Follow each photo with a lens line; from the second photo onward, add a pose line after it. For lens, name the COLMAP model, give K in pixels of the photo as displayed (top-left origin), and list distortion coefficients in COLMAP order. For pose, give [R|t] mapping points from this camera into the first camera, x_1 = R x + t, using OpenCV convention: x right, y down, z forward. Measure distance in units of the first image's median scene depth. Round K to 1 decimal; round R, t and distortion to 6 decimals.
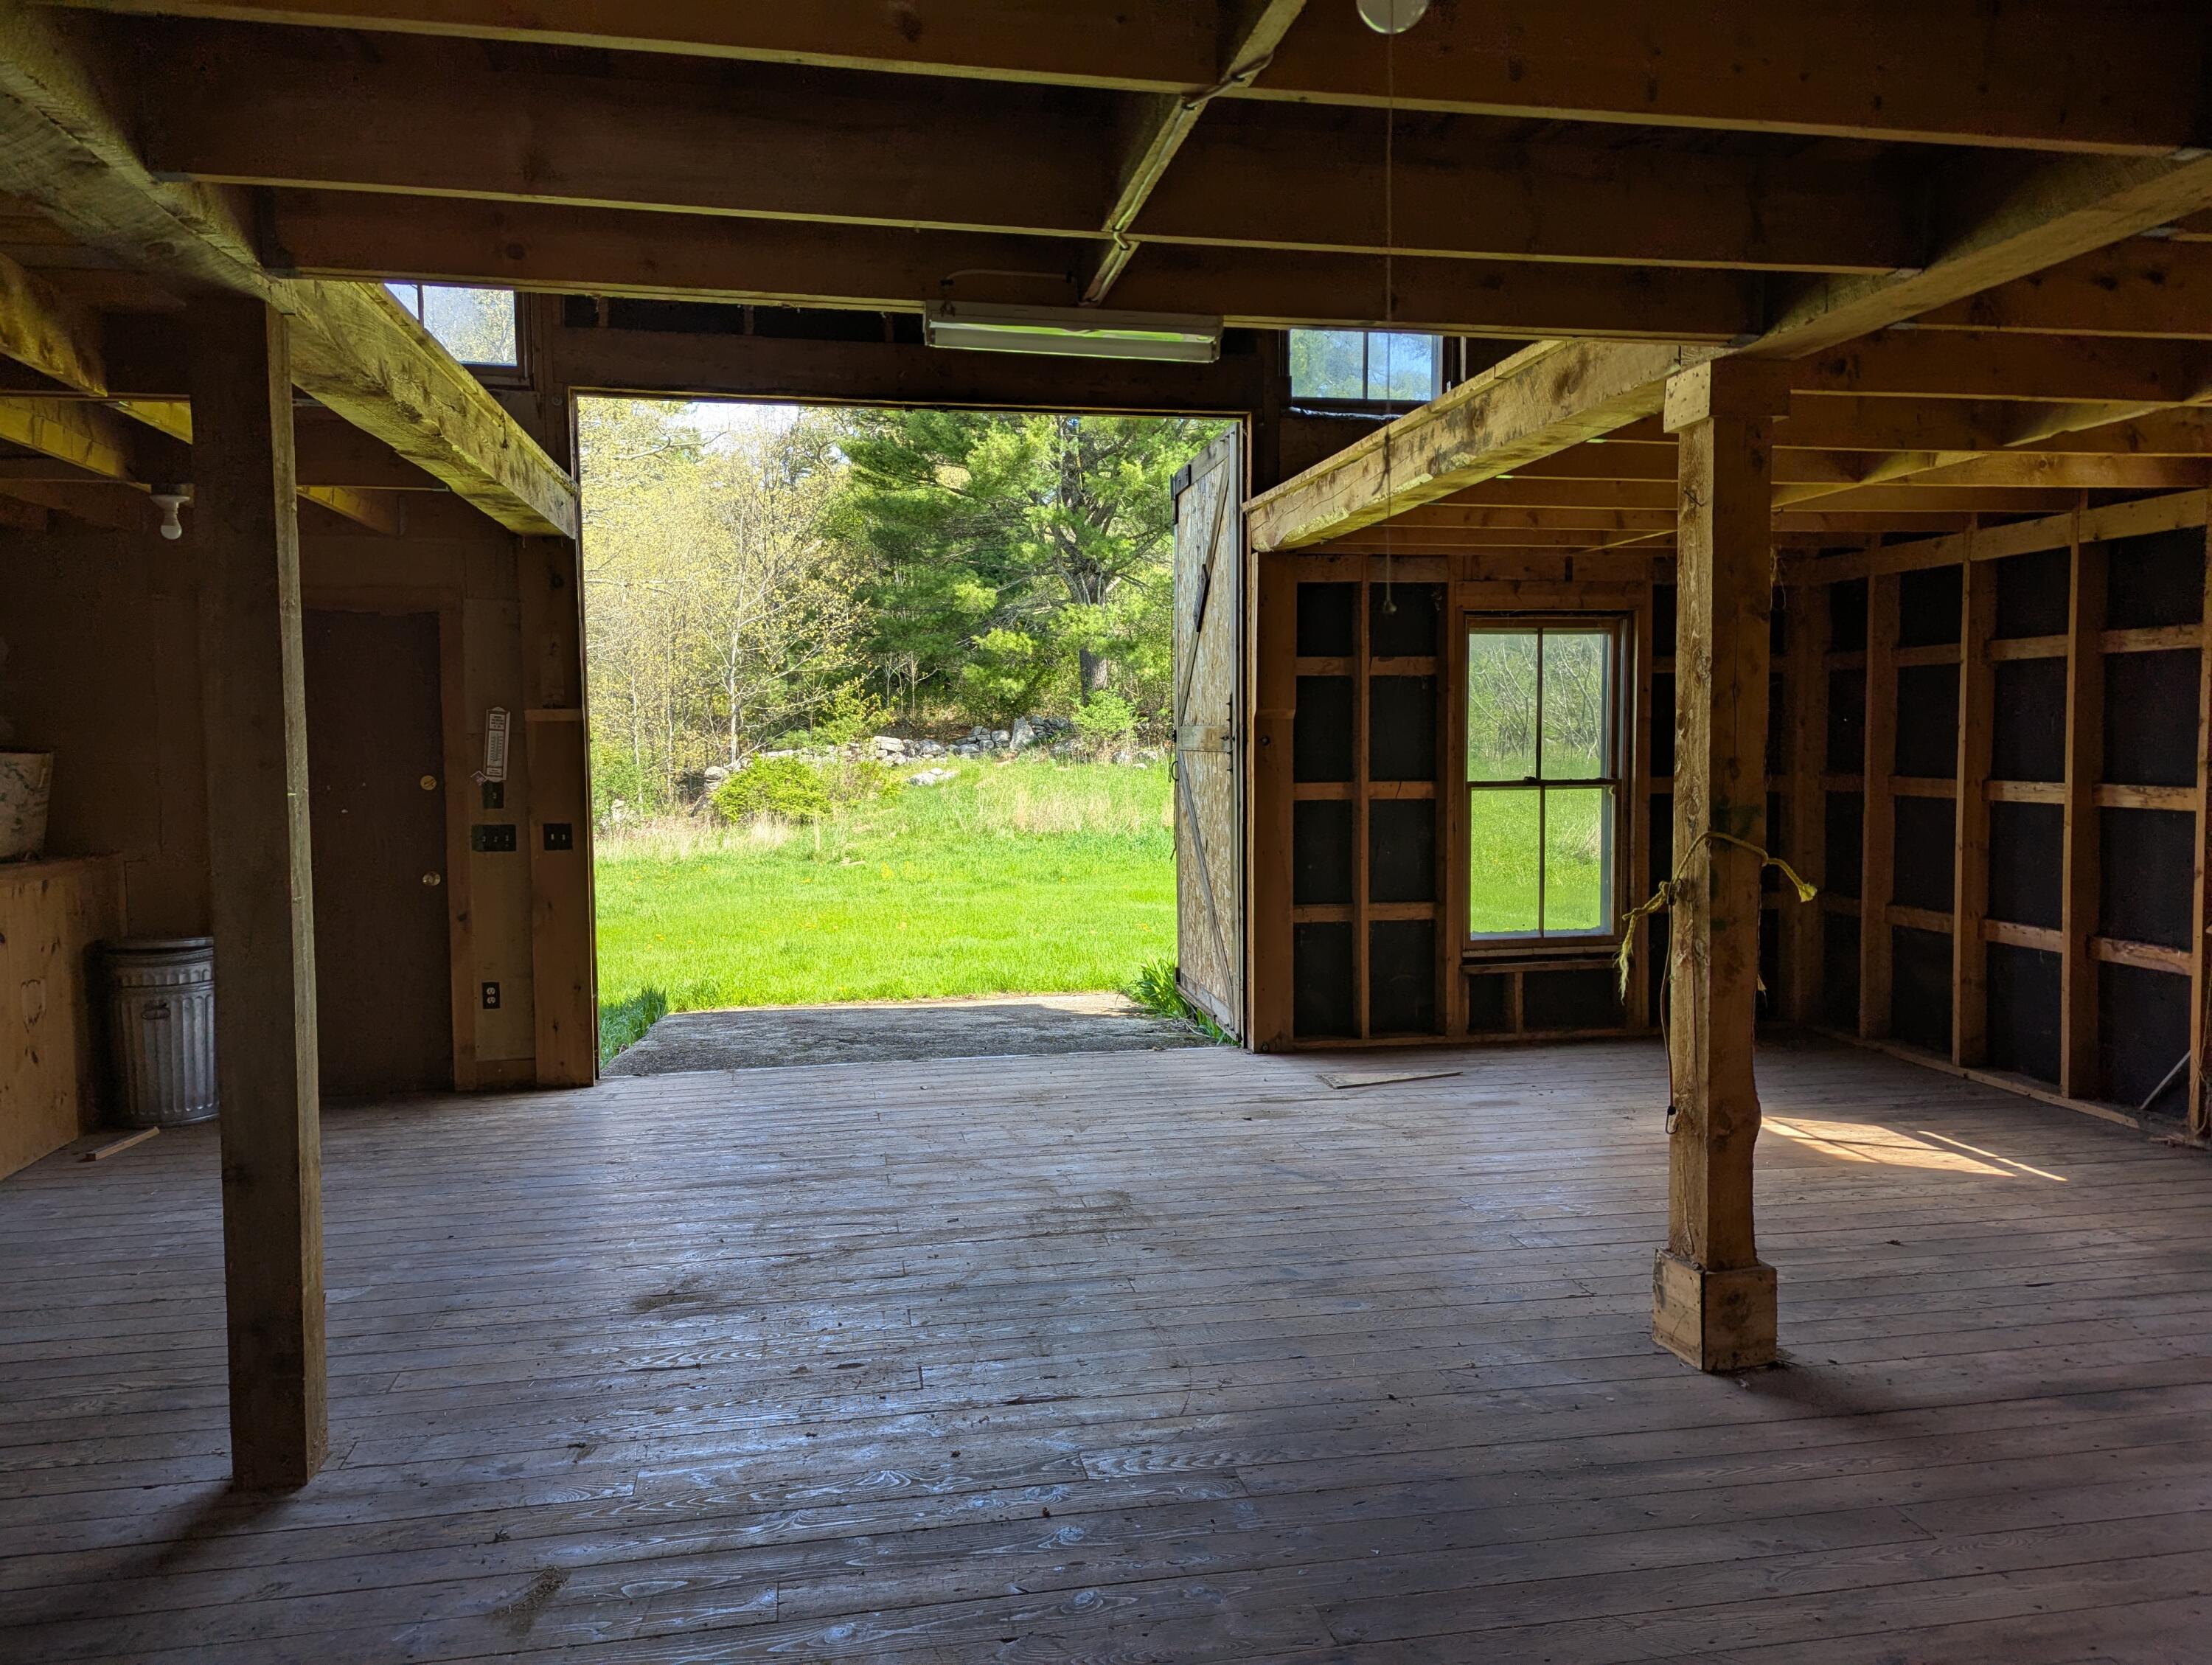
lens RADIAL K [[1550.1, 0, 1108.2], [0, 1550.1, 836.6], [0, 0, 1]] dist [0.078766, -0.077844]
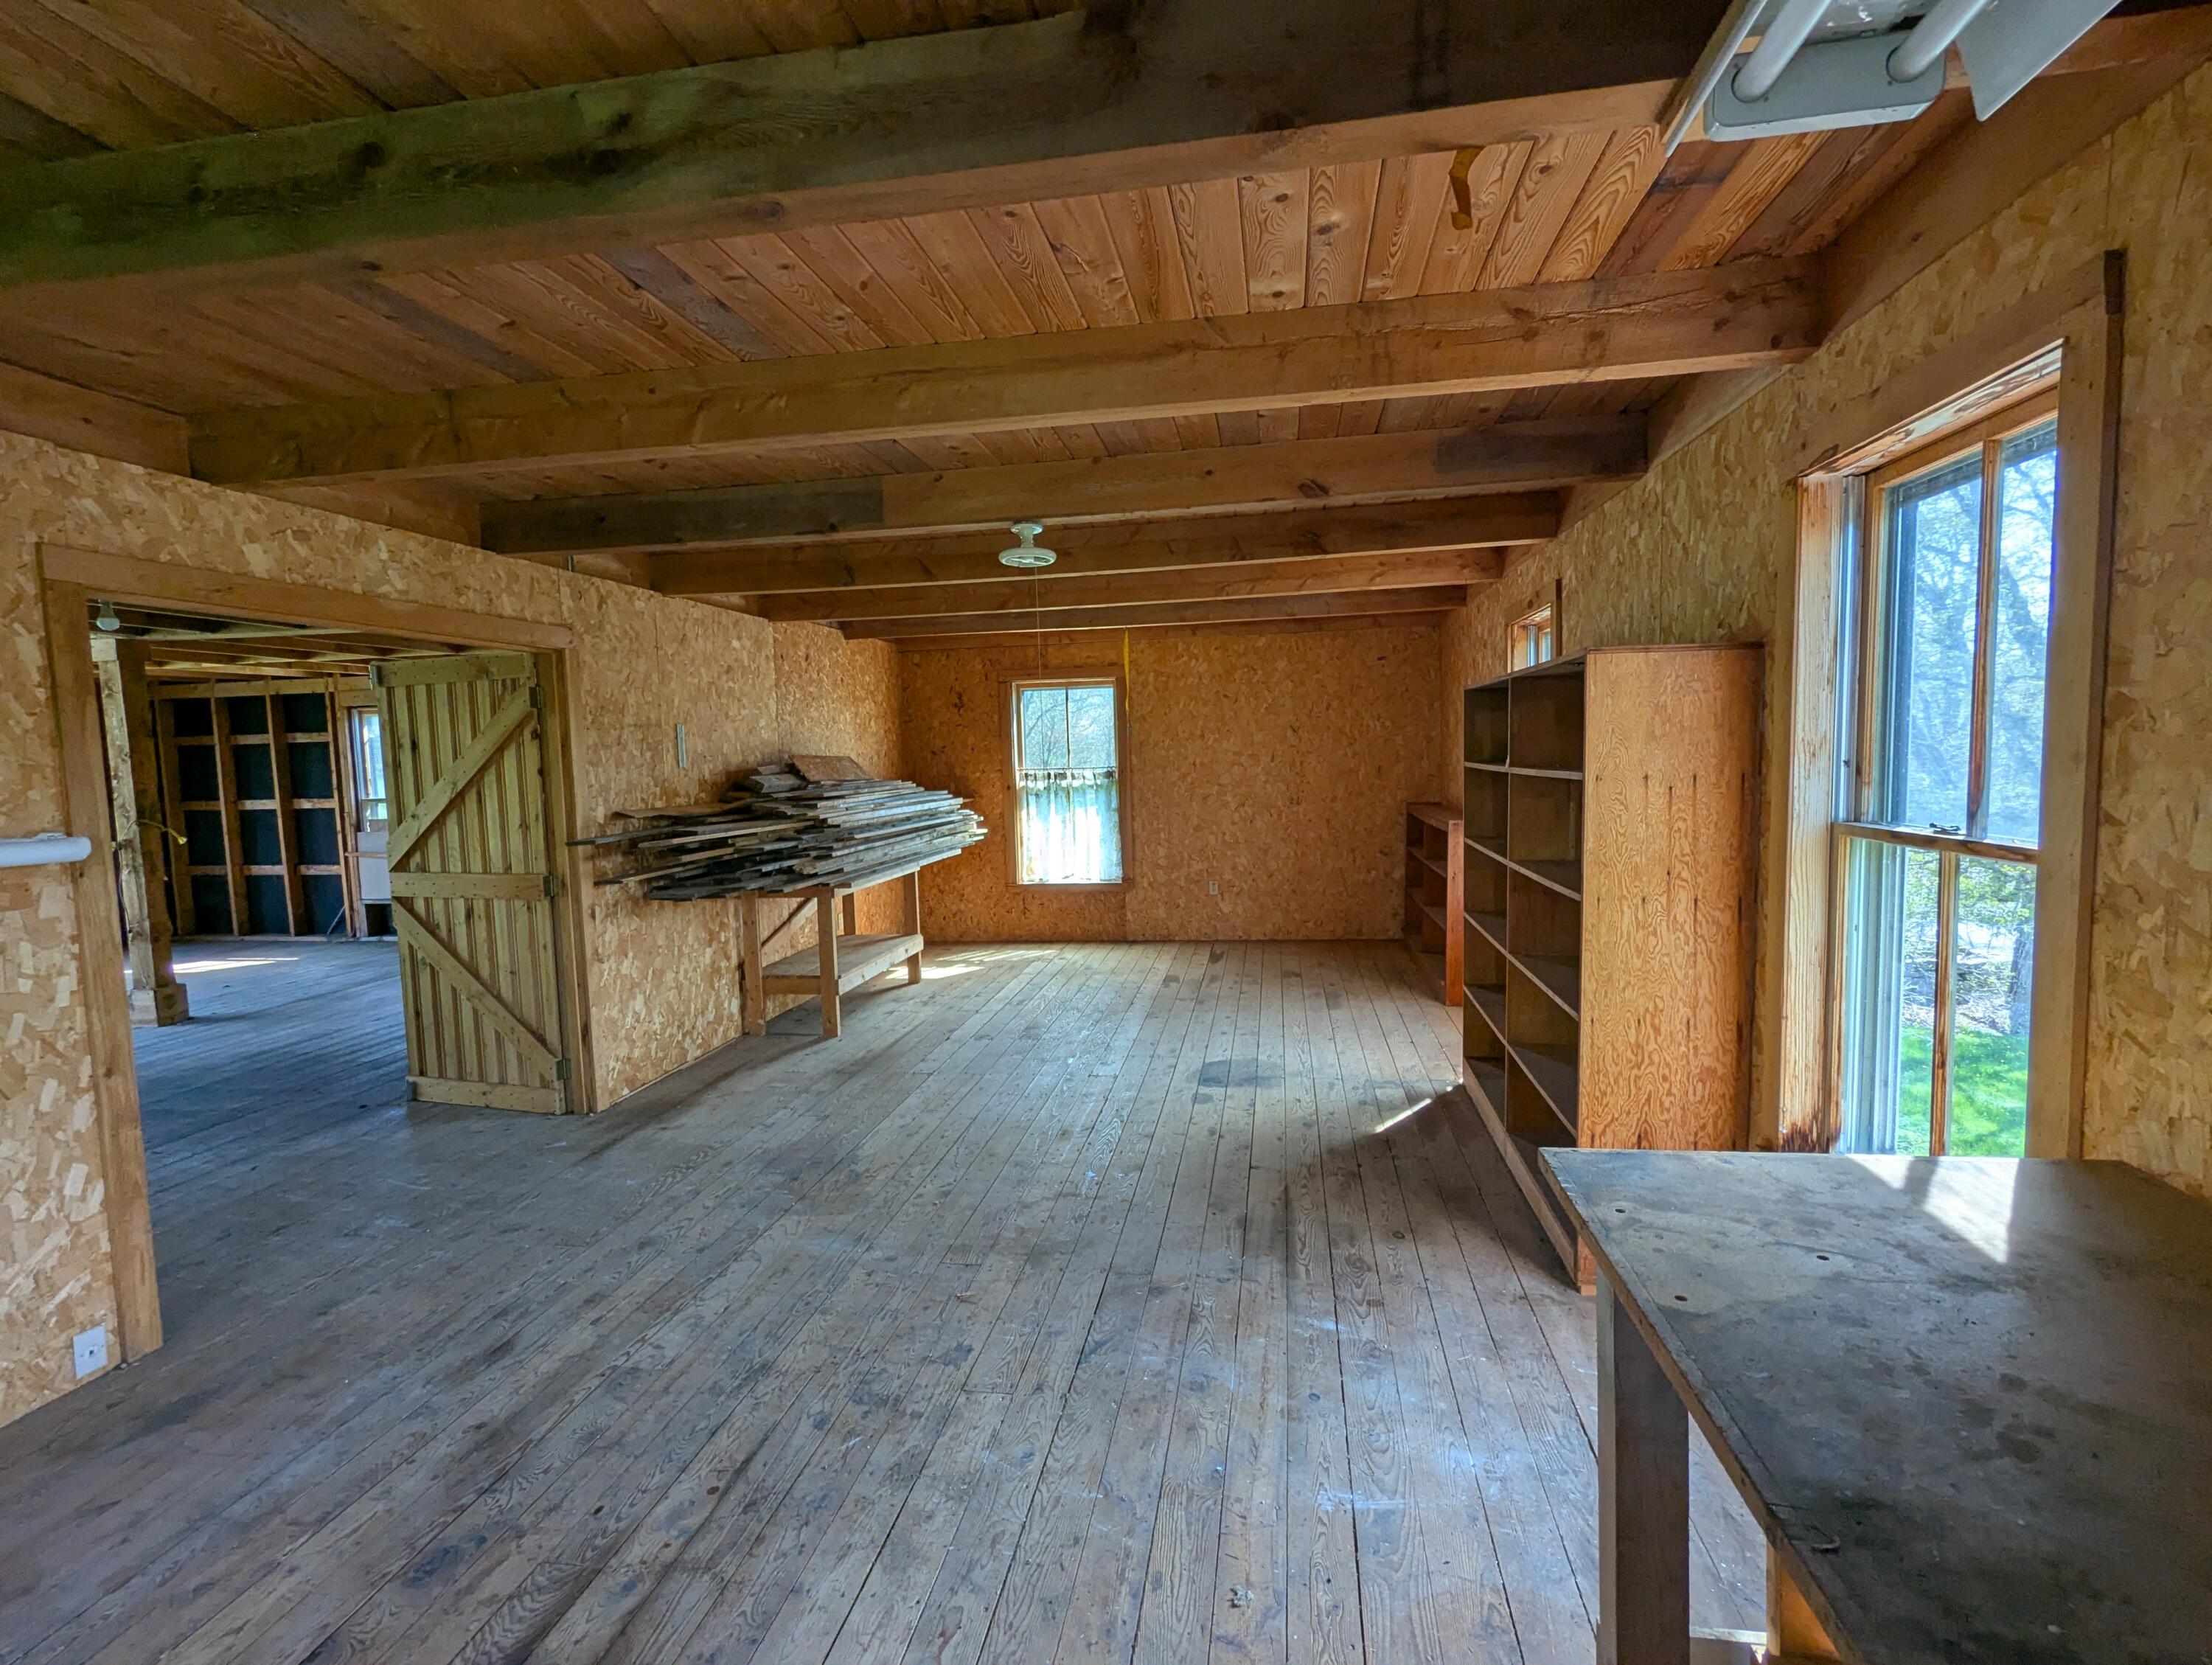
lens RADIAL K [[1049.3, 0, 1116.3], [0, 1049.3, 836.7], [0, 0, 1]] dist [0.000376, -0.001380]
pose [[0.335379, -0.078327, 0.938821, -0.444392], [0.083125, 0.995111, 0.053328, 0.042754], [-0.938409, 0.060154, 0.340251, -0.700117]]
